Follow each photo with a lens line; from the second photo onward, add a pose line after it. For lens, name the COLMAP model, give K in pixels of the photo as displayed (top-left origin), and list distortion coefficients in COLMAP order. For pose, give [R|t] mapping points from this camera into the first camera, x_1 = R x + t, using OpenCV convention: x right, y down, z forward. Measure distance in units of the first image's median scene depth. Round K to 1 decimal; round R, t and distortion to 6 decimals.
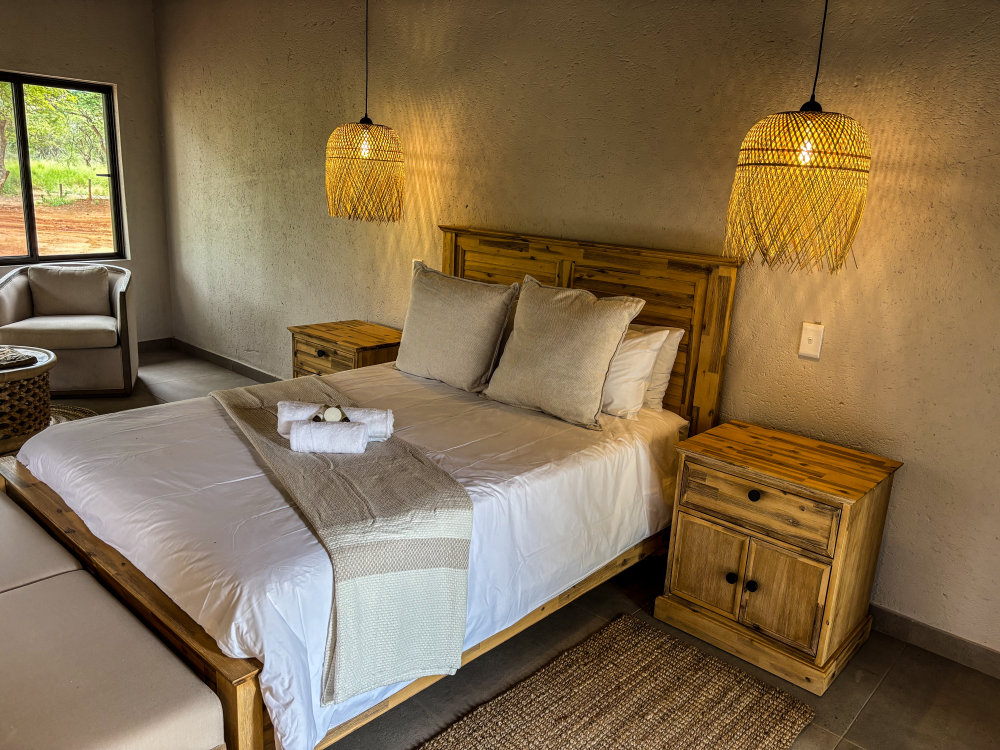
lens RADIAL K [[759.3, 0, 509.7], [0, 759.3, 378.1], [0, 0, 1]] dist [0.046013, -0.047165]
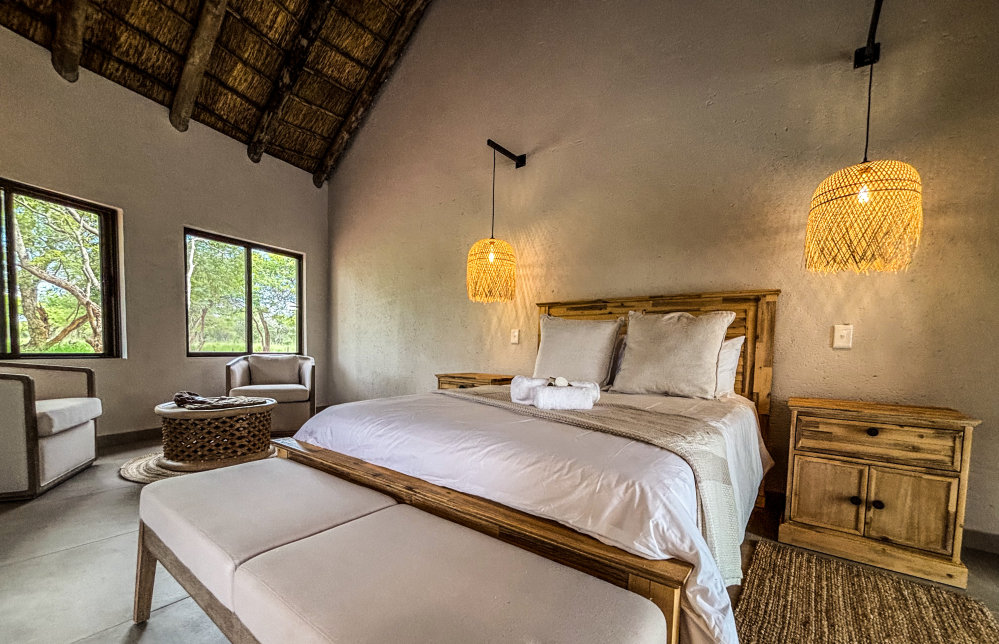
lens RADIAL K [[404.1, 0, 497.7], [0, 404.1, 372.9], [0, 0, 1]] dist [0.002794, -0.000925]
pose [[0.996307, -0.037015, 0.077479, -0.313950], [0.051192, 0.980475, -0.189865, 0.125189], [-0.068938, 0.193130, 0.978748, 0.271732]]
